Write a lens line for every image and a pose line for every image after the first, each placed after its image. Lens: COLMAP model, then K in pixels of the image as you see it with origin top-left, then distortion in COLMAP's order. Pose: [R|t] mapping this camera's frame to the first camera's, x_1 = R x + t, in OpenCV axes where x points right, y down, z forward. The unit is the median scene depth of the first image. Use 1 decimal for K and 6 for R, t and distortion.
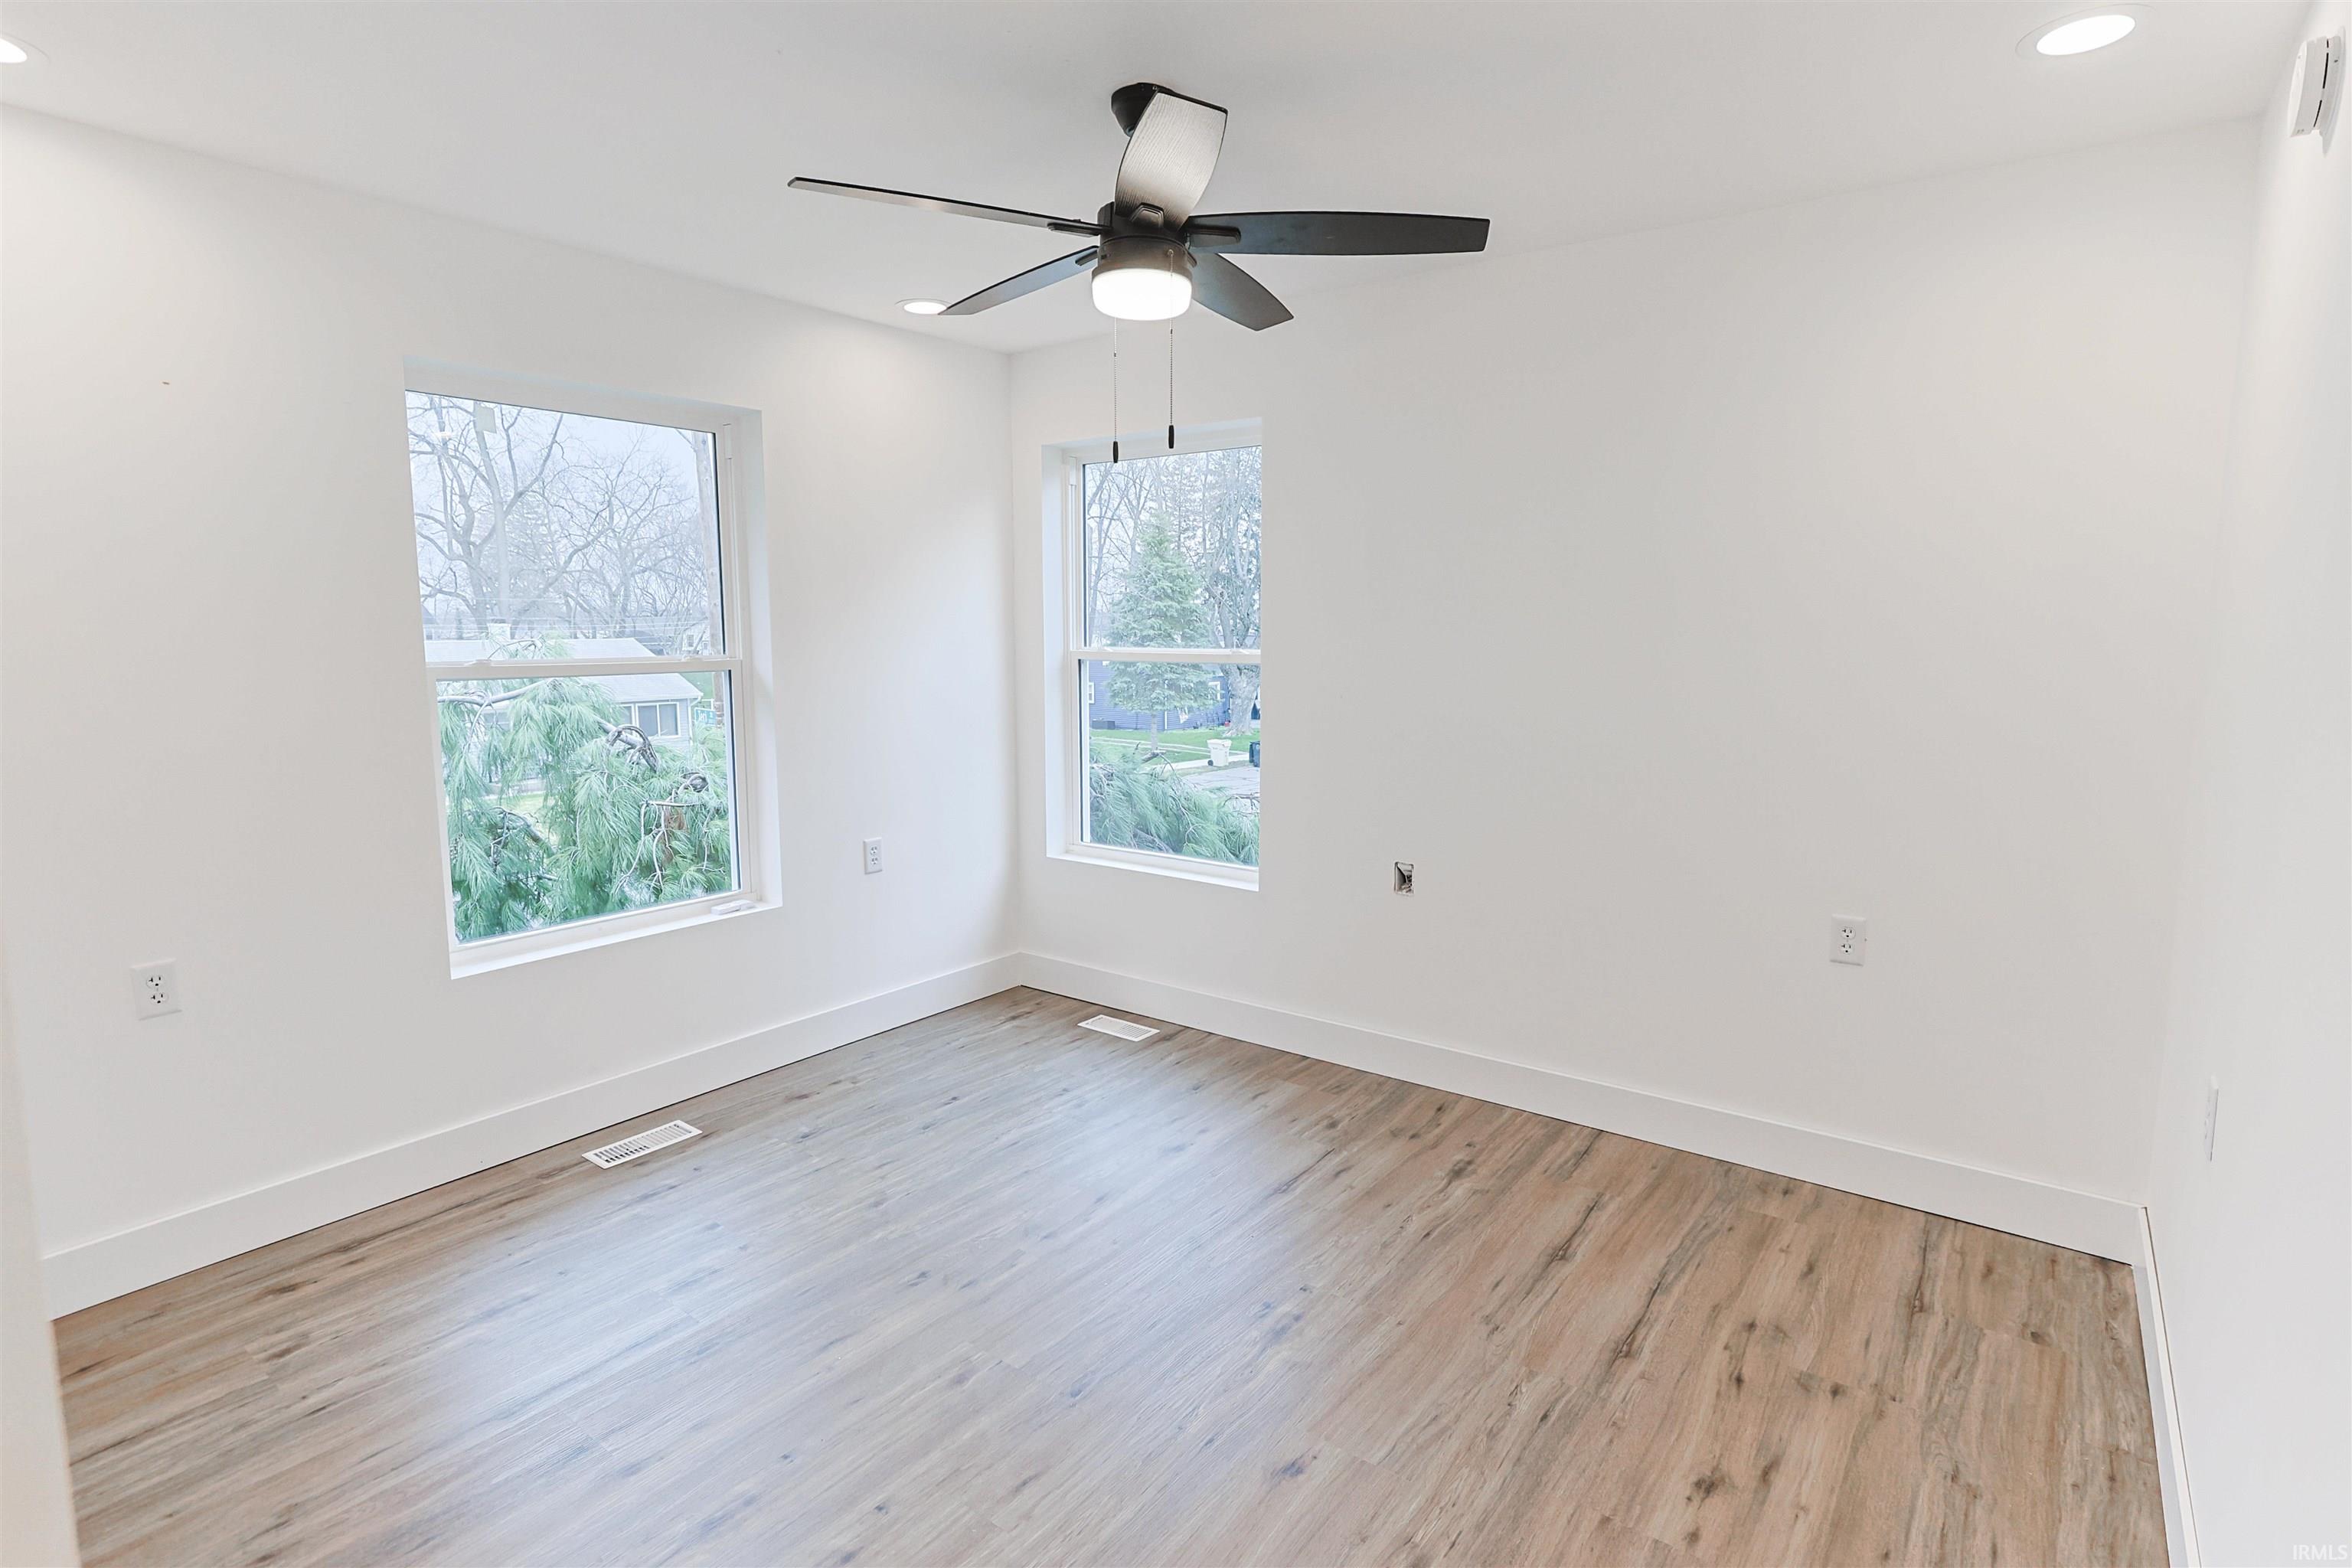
lens RADIAL K [[1130.6, 0, 1204.3], [0, 1130.6, 773.3], [0, 0, 1]] dist [-0.020715, 0.012431]
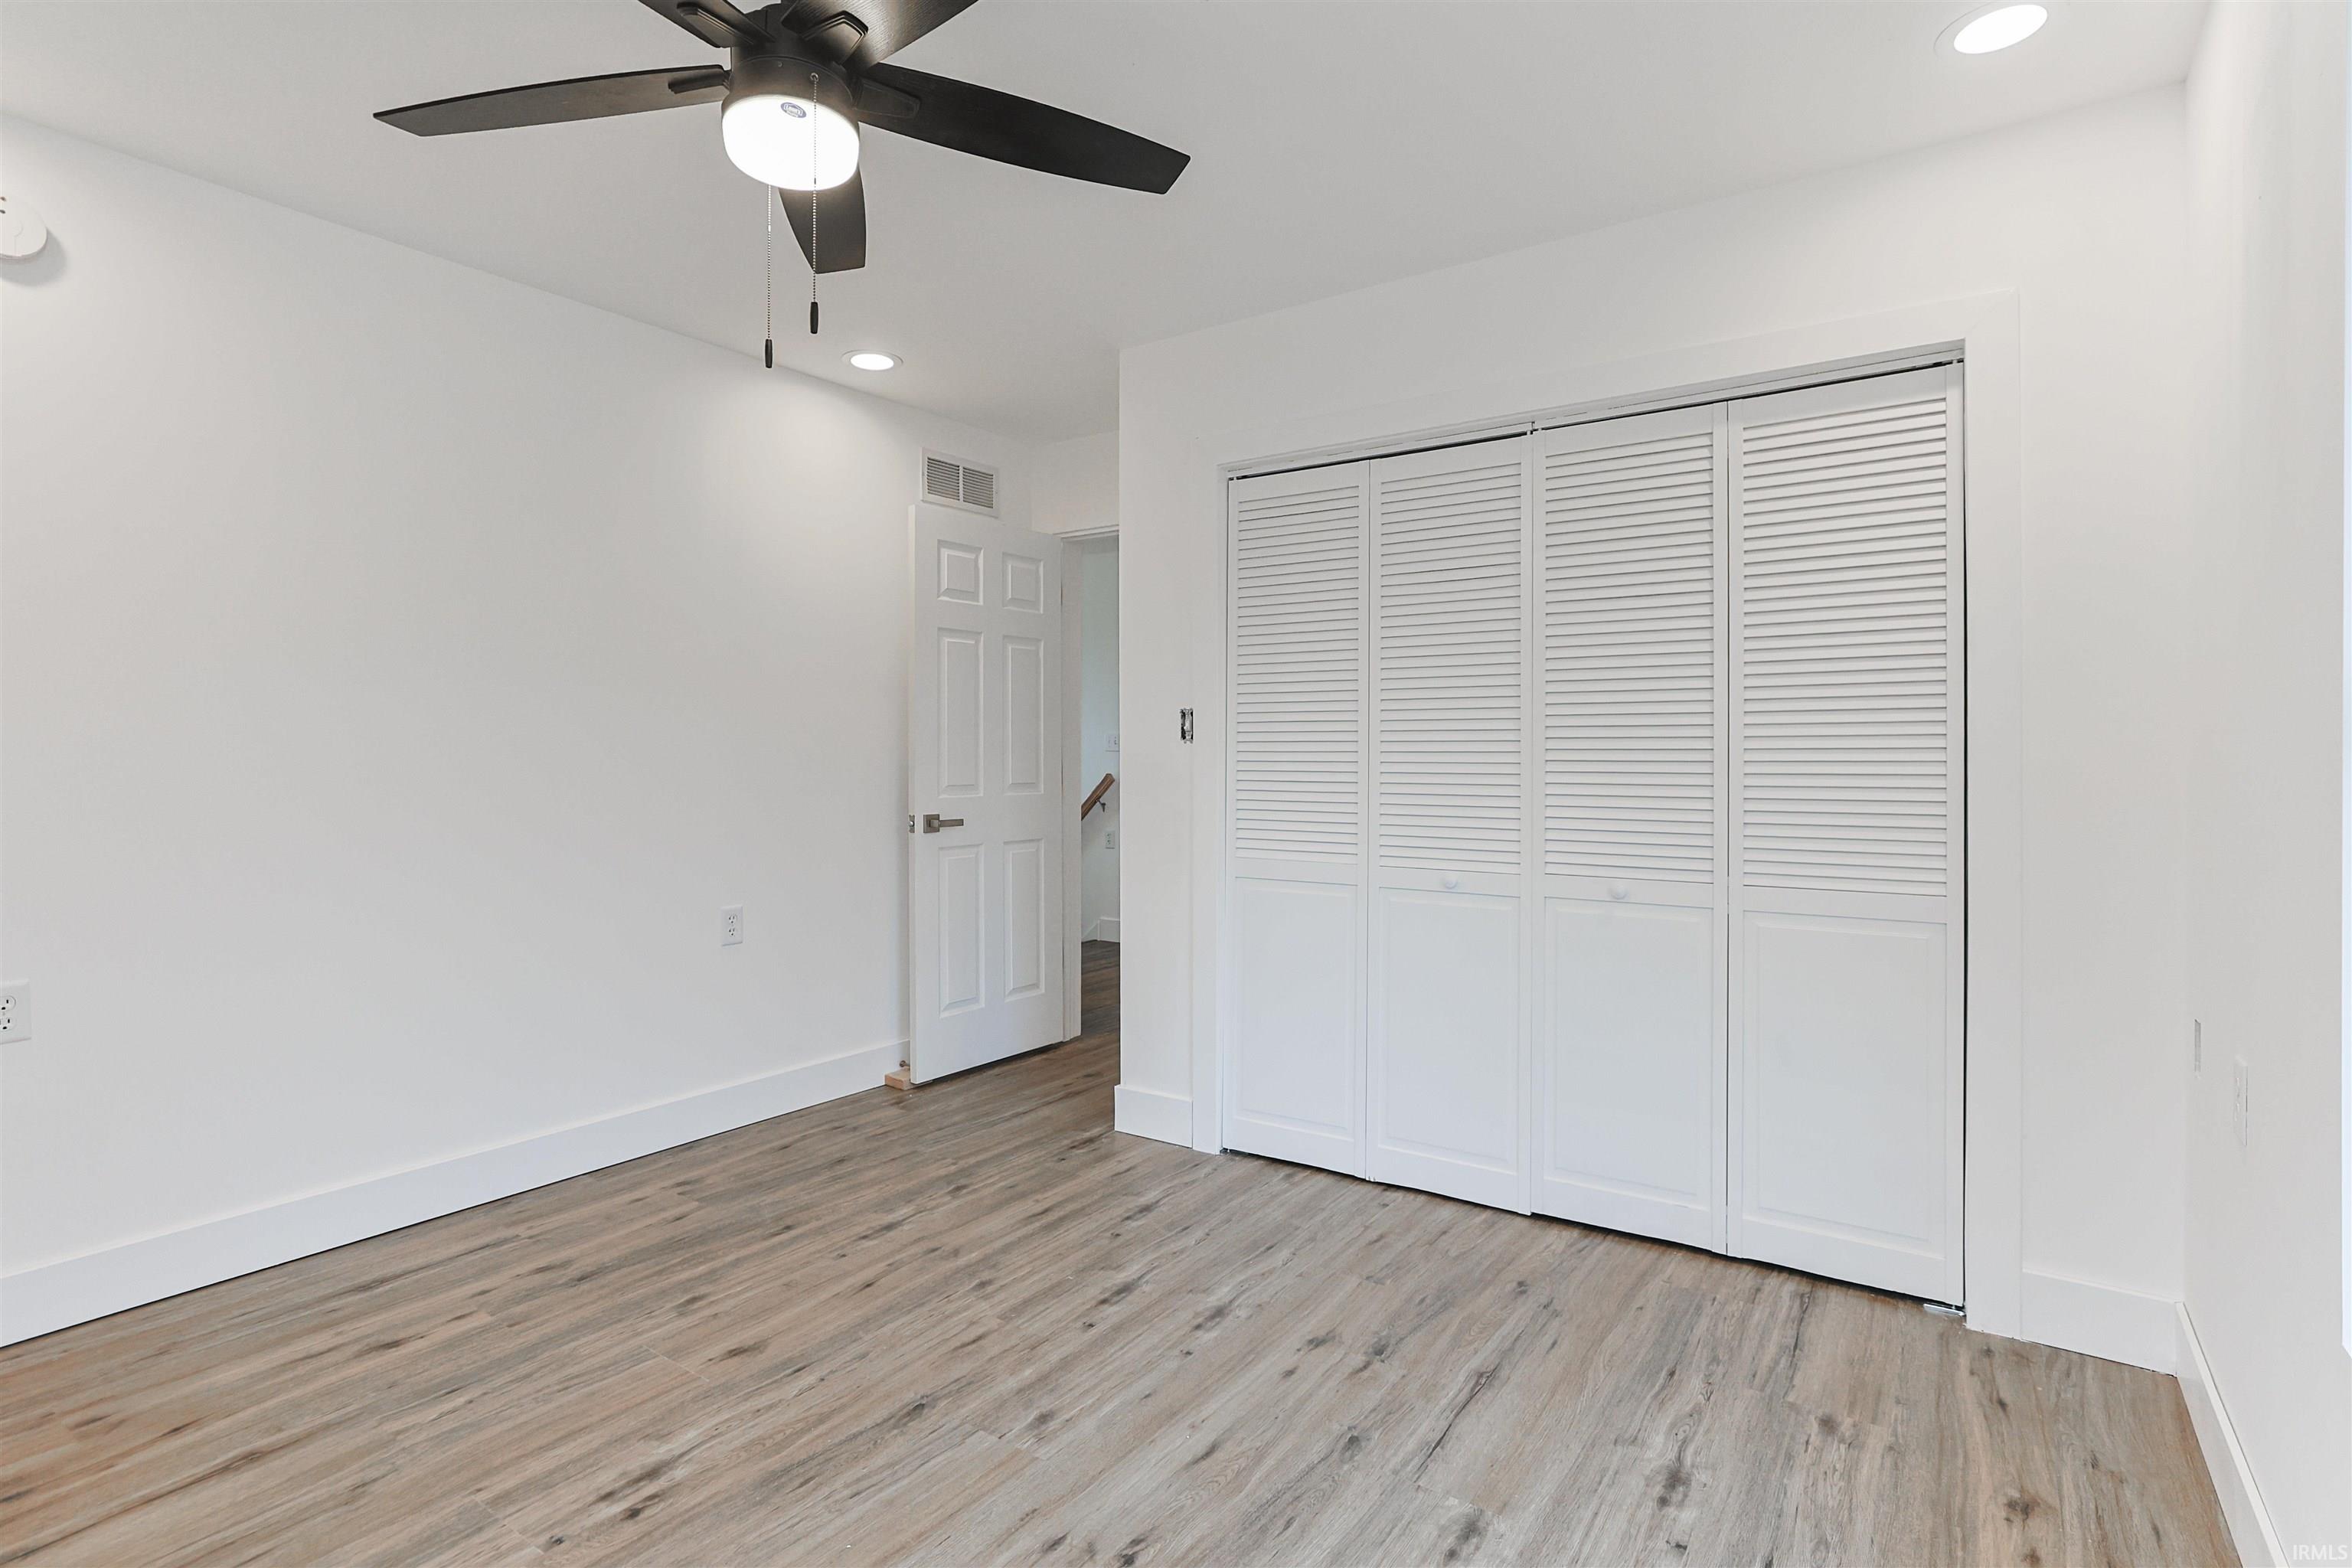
lens RADIAL K [[1130.6, 0, 1204.3], [0, 1130.6, 773.3], [0, 0, 1]] dist [-0.020715, 0.012431]
pose [[-0.999218, 0.000605, -0.039524, -0.327622], [-0.004717, 0.990911, 0.134437, -0.110427], [0.039246, 0.134518, -0.990134, 1.934231]]
